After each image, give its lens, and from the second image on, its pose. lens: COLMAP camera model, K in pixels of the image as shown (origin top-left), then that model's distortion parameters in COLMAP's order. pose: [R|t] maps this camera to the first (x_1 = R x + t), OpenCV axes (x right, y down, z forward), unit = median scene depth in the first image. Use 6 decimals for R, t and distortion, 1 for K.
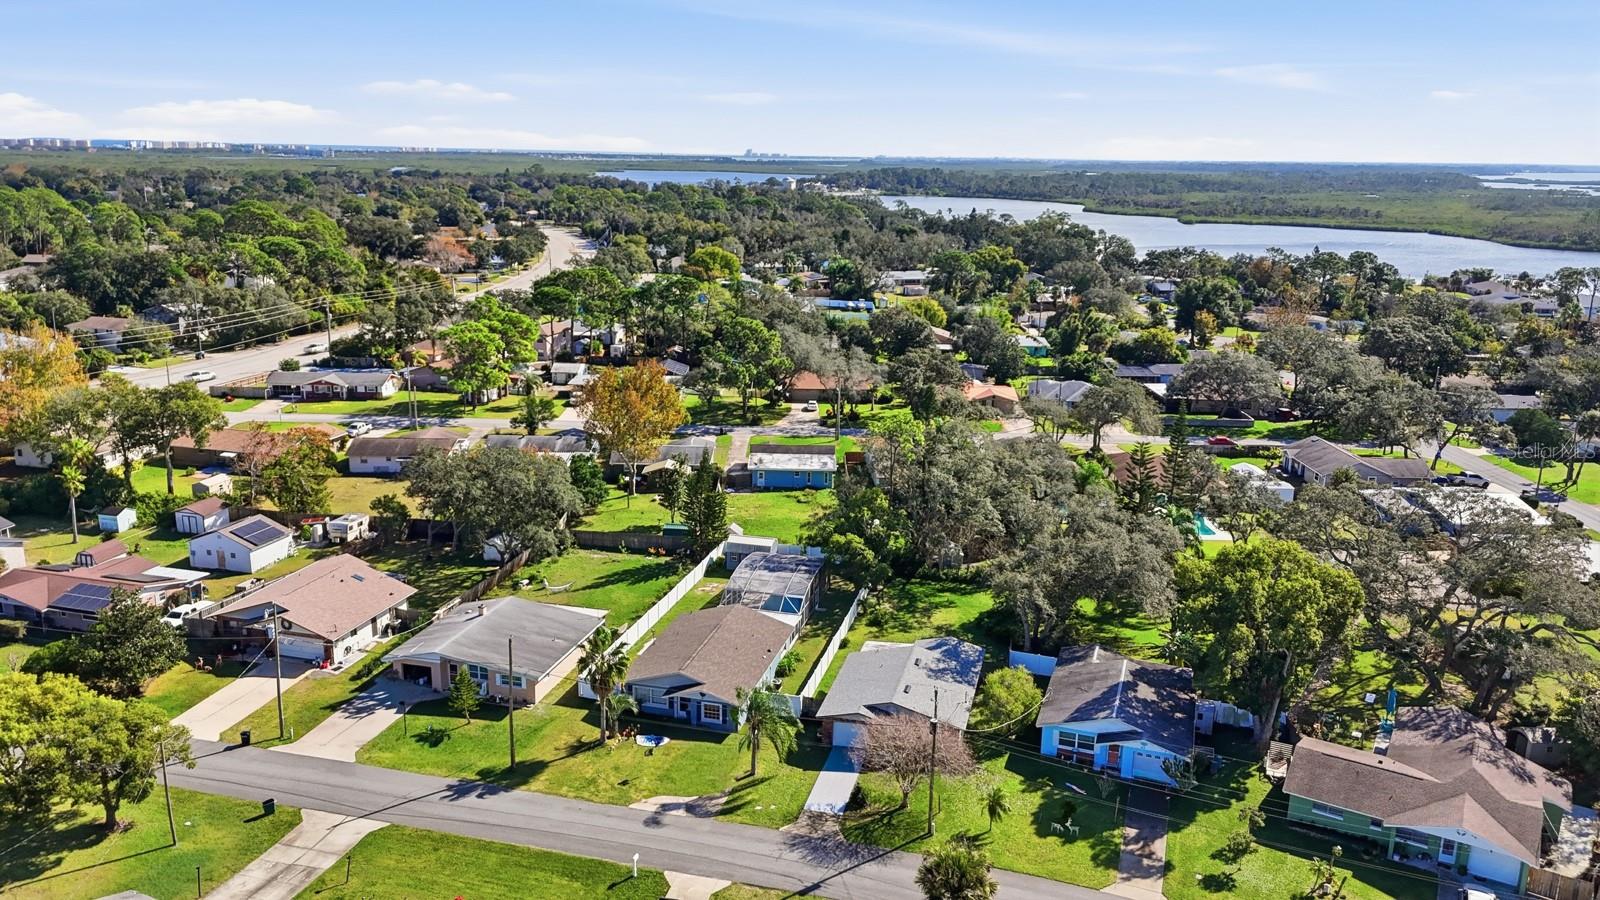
lens RADIAL K [[1172.3, 0, 801.7], [0, 1172.3, 461.1], [0, 0, 1]] dist [0.061616, -0.042067]
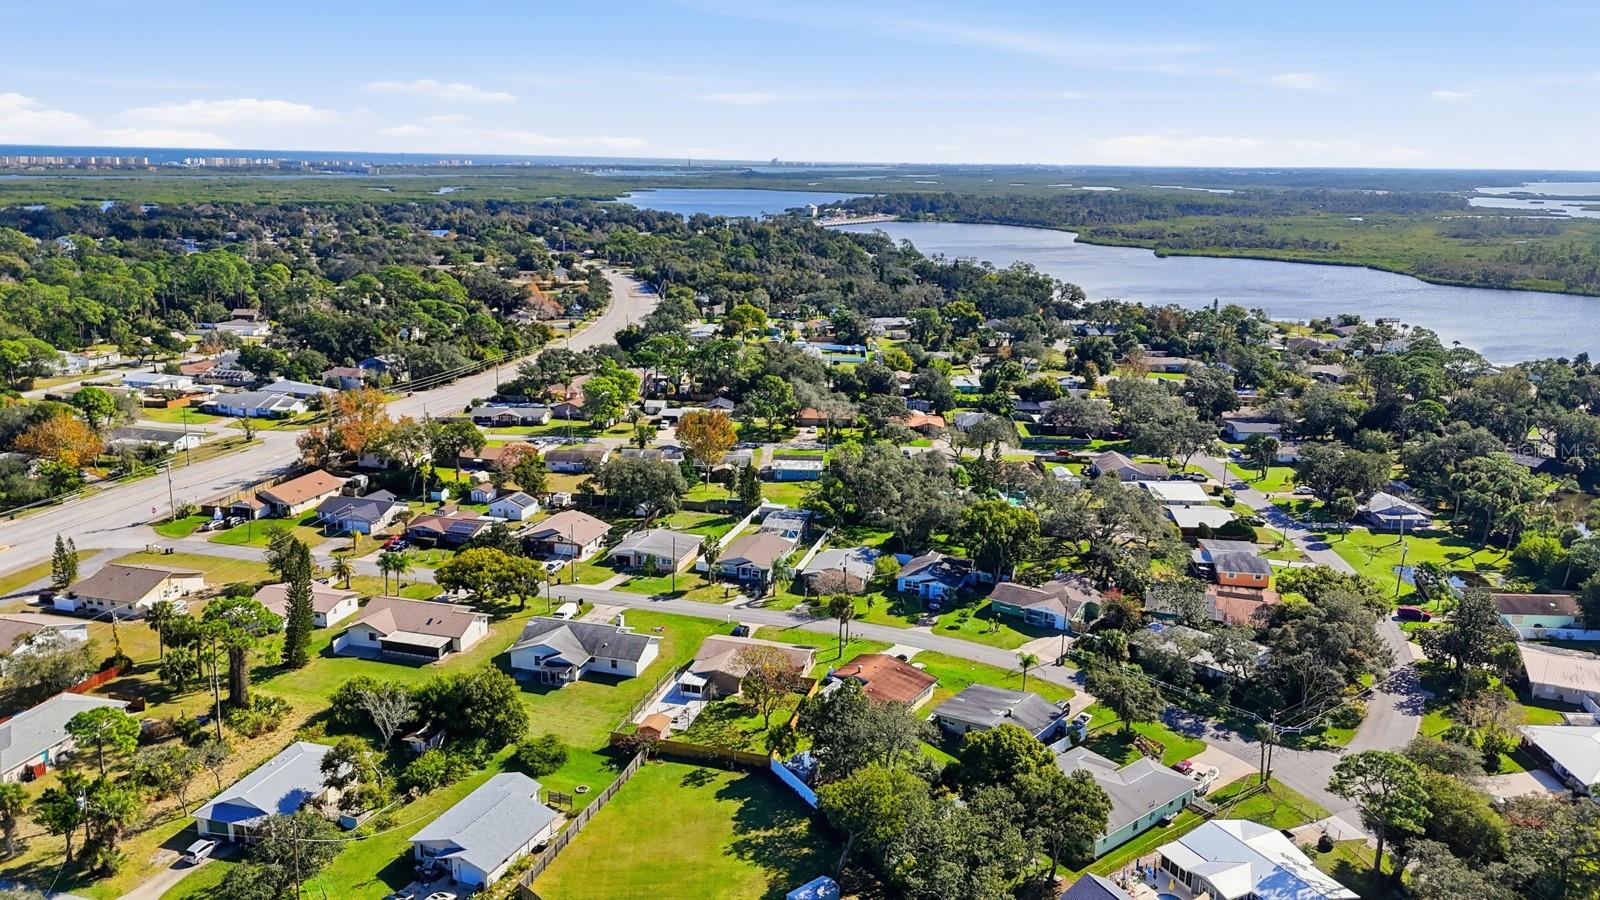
lens RADIAL K [[1172.3, 0, 797.1], [0, 1172.3, 442.0], [0, 0, 1]] dist [0.061616, -0.042067]
pose [[0.999689, 0.002342, -0.024846, 0.028591], [-0.002834, 0.999801, -0.019756, 0.000715], [0.024795, 0.019821, 0.999496, -0.616377]]
